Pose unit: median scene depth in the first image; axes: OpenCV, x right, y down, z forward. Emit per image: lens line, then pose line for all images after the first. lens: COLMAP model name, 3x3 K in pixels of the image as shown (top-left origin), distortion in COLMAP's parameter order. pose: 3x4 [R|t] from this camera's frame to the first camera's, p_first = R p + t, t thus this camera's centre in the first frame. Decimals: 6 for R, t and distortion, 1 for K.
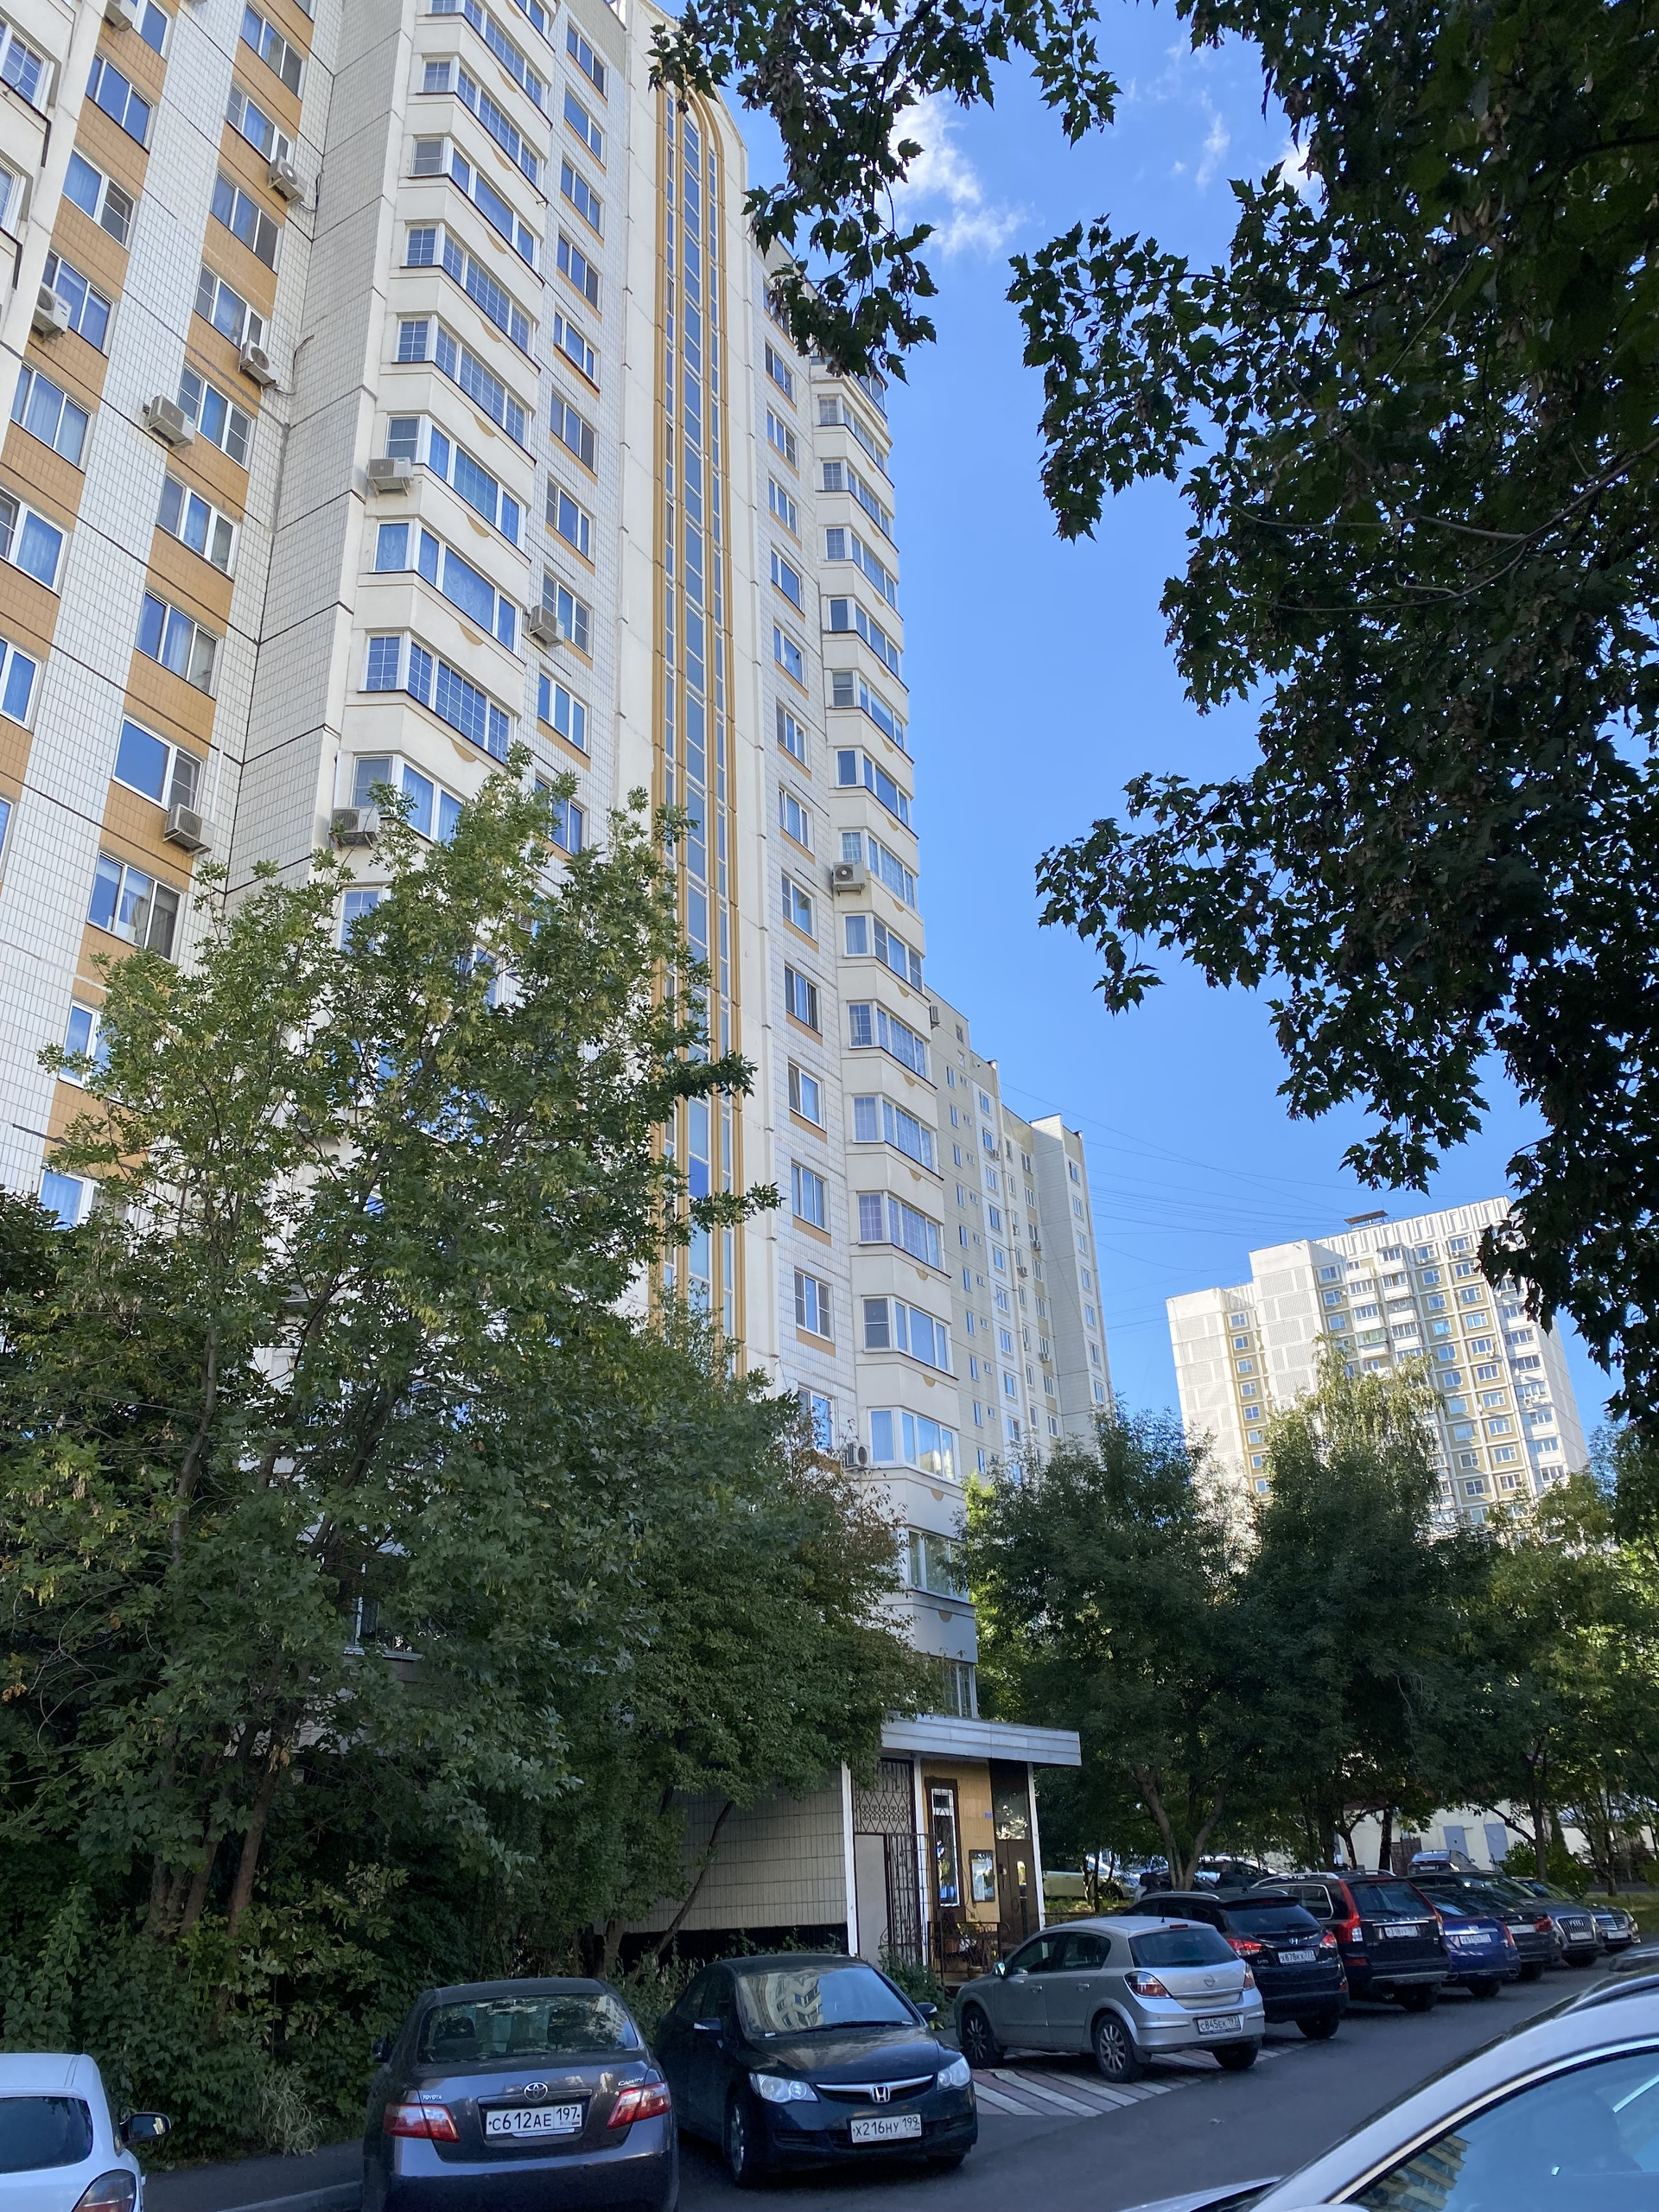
lens RADIAL K [[1651.5, 0, 854.0], [0, 1651.5, 1100.6], [0, 0, 1]] dist [0.002413, 0.000363]
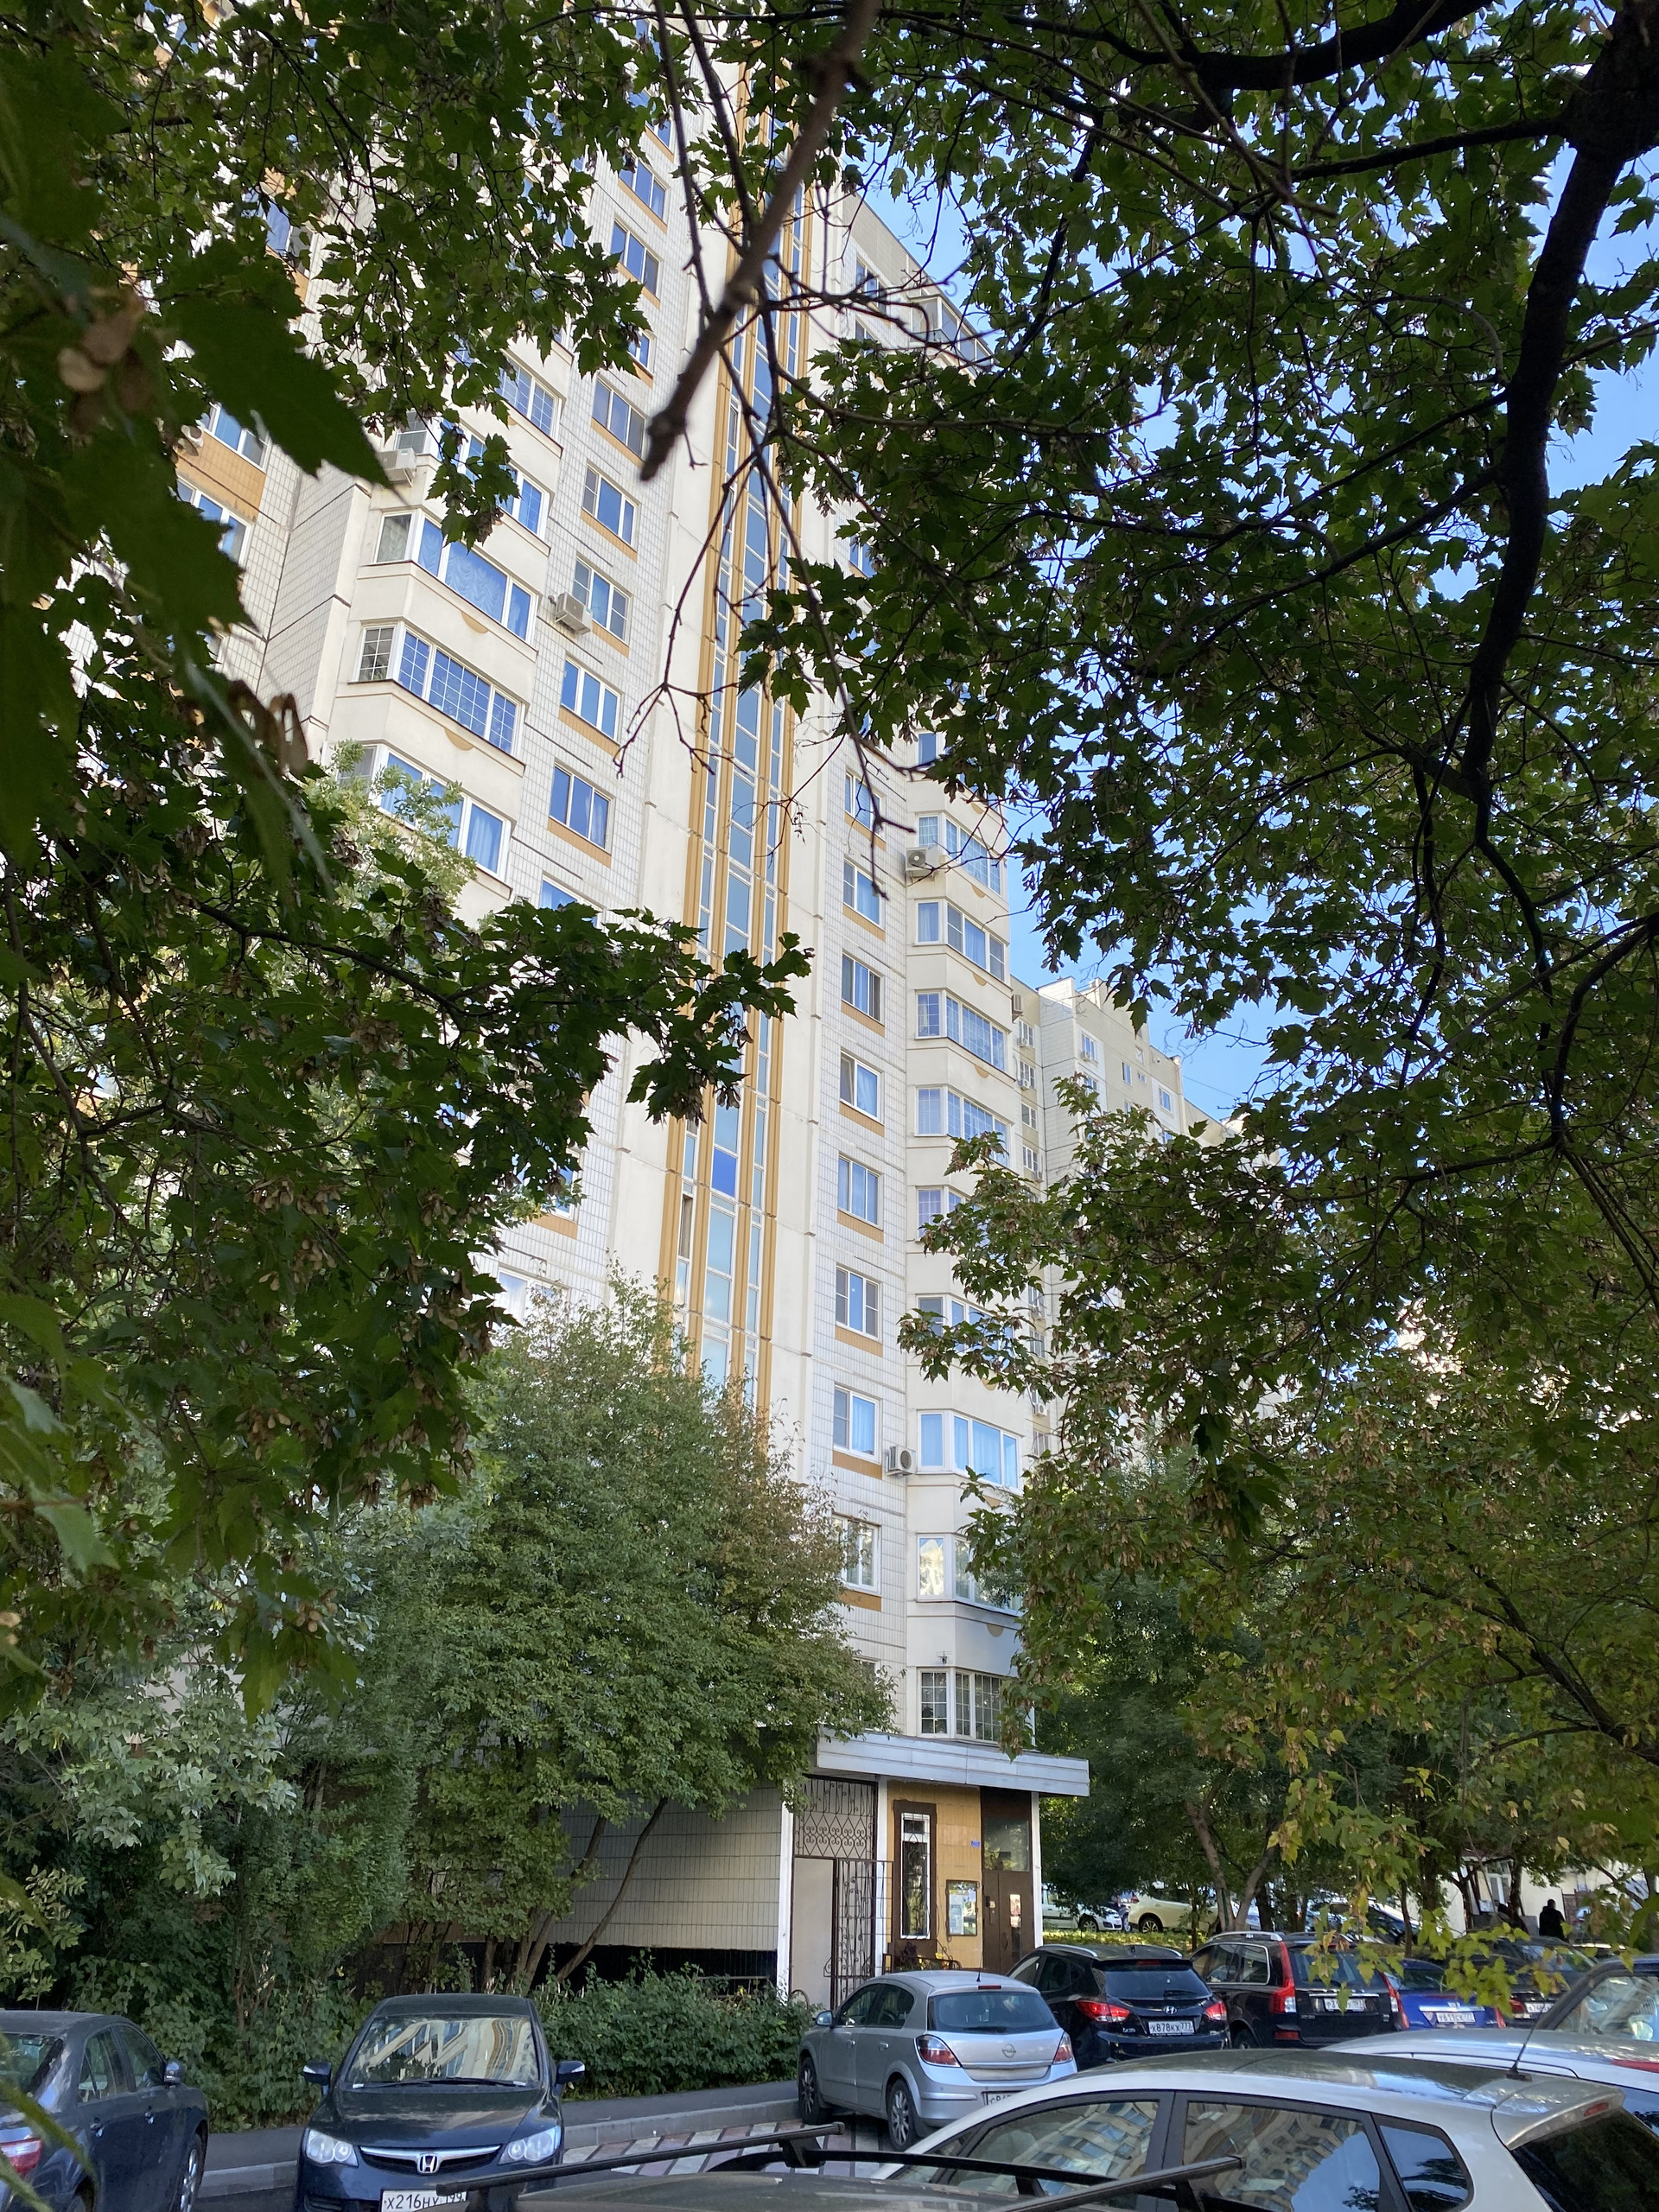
lens RADIAL K [[1651.5, 0, 854.0], [0, 1651.5, 1100.6], [0, 0, 1]] dist [0.002413, 0.000363]
pose [[0.989811, -0.005054, -0.142296, 0.140830], [0.004840, 0.999987, -0.001851, 0.008546], [0.142304, 0.001143, 0.989822, 0.051480]]
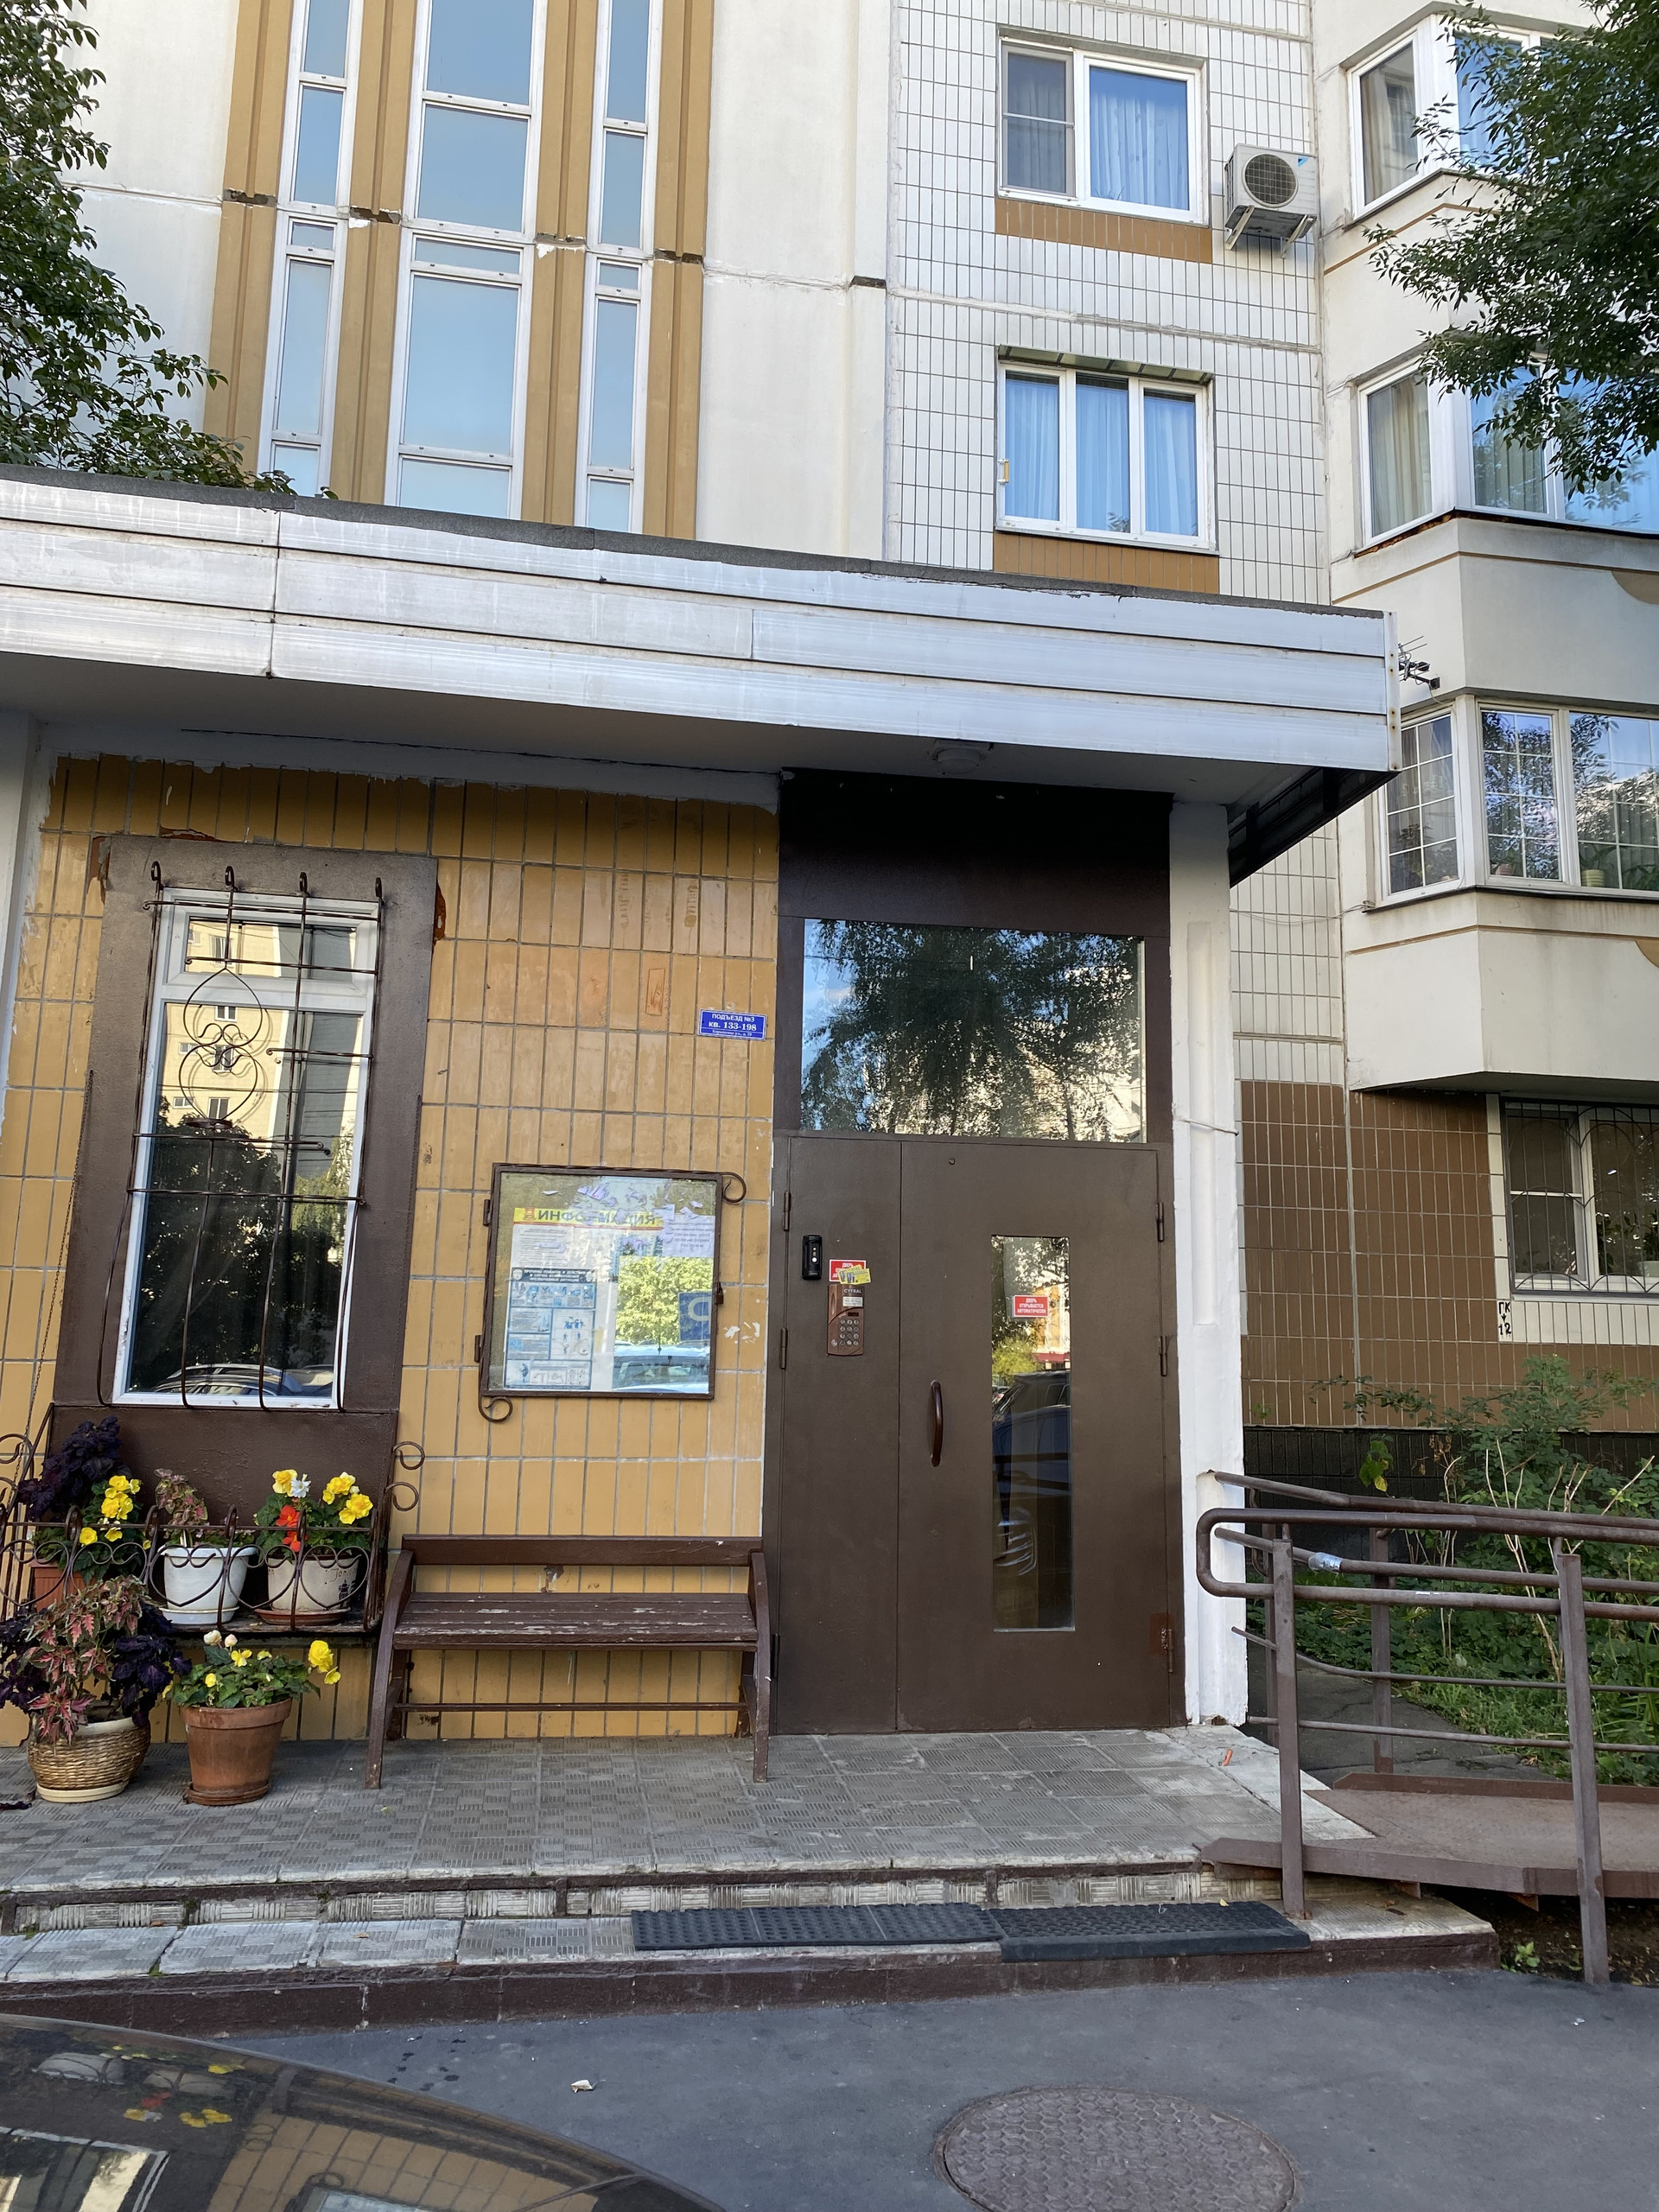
lens RADIAL K [[1651.5, 0, 854.0], [0, 1651.5, 1100.6], [0, 0, 1]] dist [0.002413, 0.000363]
pose [[0.644027, -0.079329, -0.760878, 0.236528], [0.291234, 0.945140, 0.147967, 0.391870], [0.707398, -0.316888, 0.631799, 0.826655]]
